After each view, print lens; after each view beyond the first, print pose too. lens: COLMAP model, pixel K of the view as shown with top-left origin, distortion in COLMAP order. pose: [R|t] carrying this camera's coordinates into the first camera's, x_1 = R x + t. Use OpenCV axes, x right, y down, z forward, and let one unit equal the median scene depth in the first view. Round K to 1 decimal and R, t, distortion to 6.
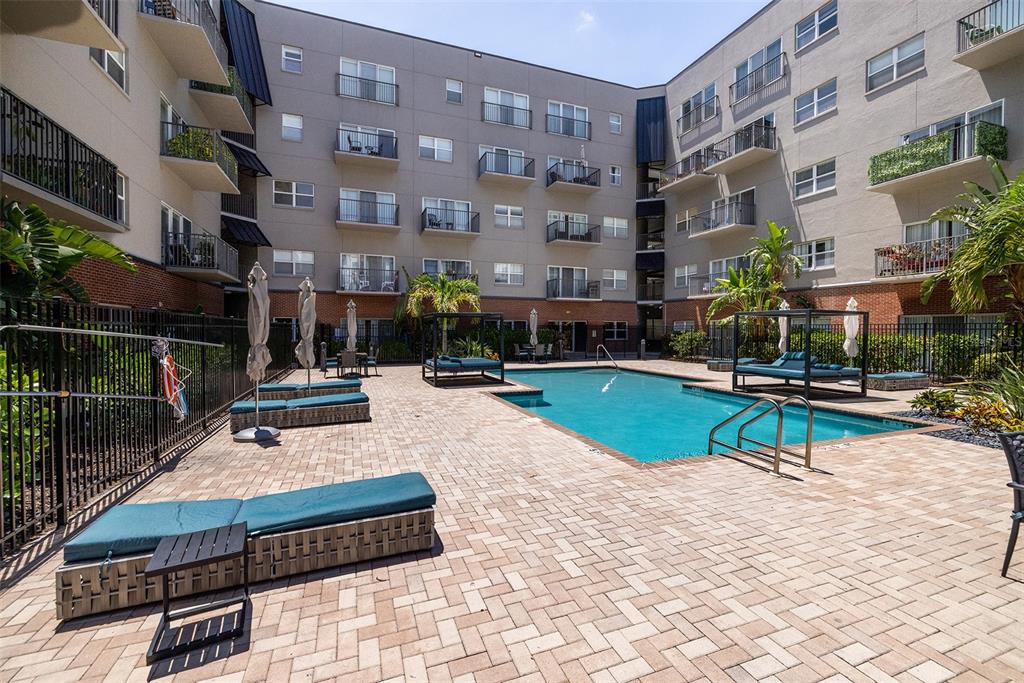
lens RADIAL K [[433.9, 0, 509.5], [0, 433.9, 332.7], [0, 0, 1]] dist [-0.000381, 0.000097]
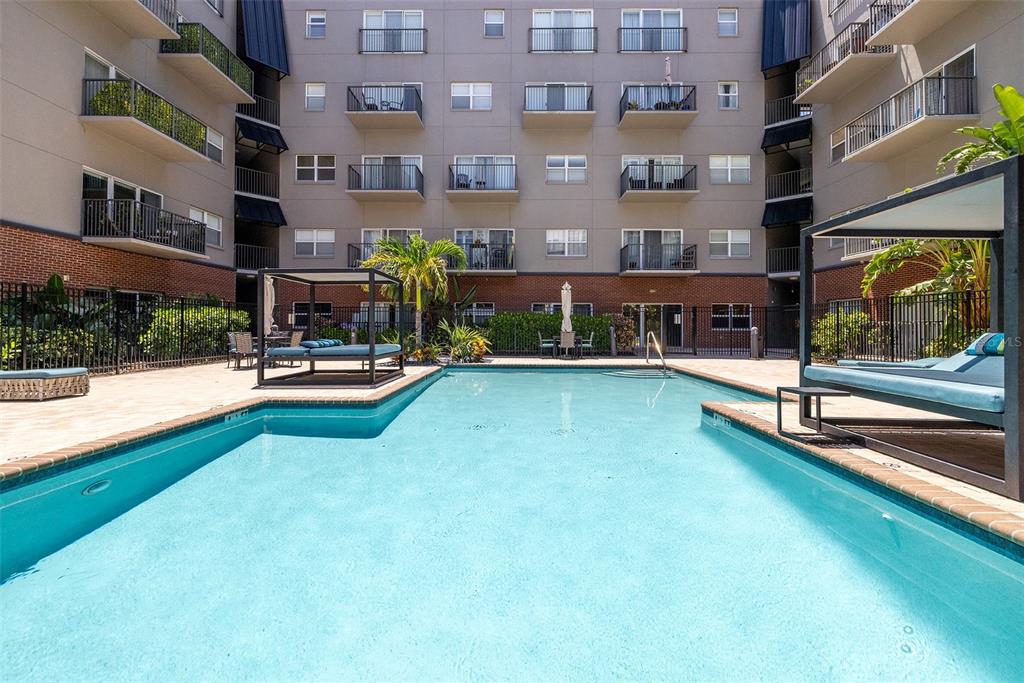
lens RADIAL K [[441.0, 0, 512.3], [0, 441.0, 319.5], [0, 0, 1]] dist [-0.000108, 0.000145]
pose [[0.932156, -0.005854, -0.362010, 0.200084], [-0.004222, 0.999626, -0.027035, 0.021807], [0.362032, 0.026729, 0.931782, 0.255350]]
